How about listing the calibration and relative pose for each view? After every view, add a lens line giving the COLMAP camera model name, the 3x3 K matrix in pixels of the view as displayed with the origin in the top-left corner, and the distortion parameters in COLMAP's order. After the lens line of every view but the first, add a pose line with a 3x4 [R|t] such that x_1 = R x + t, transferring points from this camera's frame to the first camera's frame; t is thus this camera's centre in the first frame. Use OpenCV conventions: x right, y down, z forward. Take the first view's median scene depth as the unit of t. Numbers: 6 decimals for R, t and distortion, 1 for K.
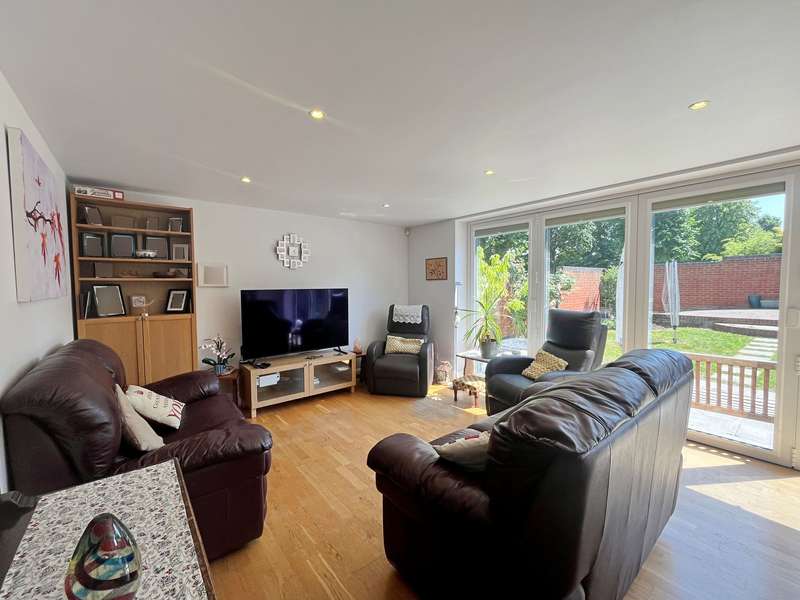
lens RADIAL K [[327.5, 0, 396.9], [0, 327.5, 299.4], [0, 0, 1]] dist [-0.015184, 0.000119]
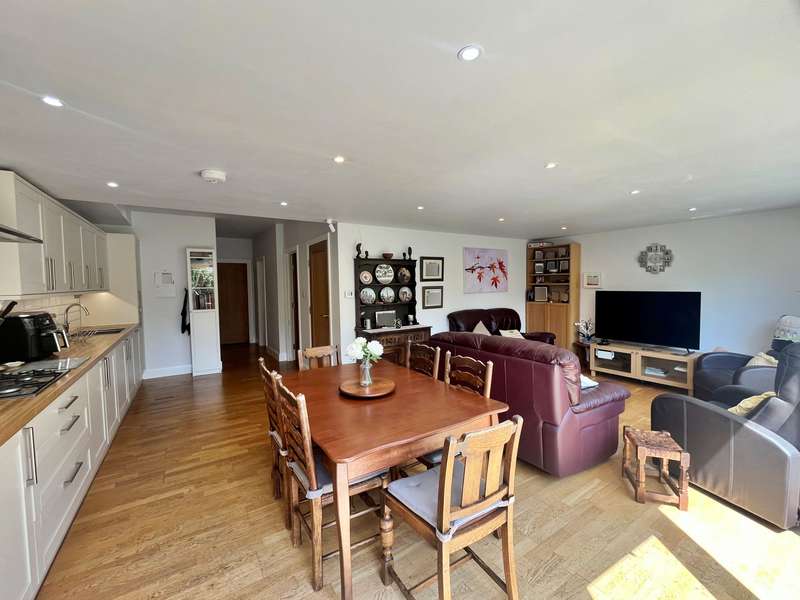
lens RADIAL K [[327.5, 0, 396.9], [0, 327.5, 299.4], [0, 0, 1]] dist [-0.015184, 0.000119]
pose [[-0.122726, 0.056435, -0.990835, 1.049753], [-0.030224, 0.997706, 0.060570, -0.048377], [0.991980, 0.037381, -0.120739, 0.251408]]
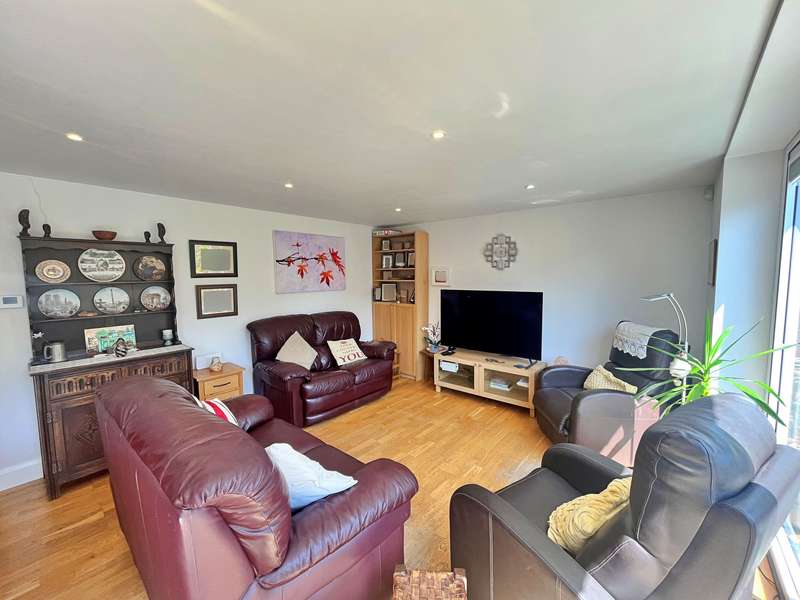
lens RADIAL K [[327.5, 0, 396.9], [0, 327.5, 299.4], [0, 0, 1]] dist [-0.015184, 0.000119]
pose [[0.176895, 0.078171, -0.981121, 0.678190], [-0.039159, 0.996611, 0.072345, -0.069618], [0.983450, 0.025622, 0.179357, 0.565140]]
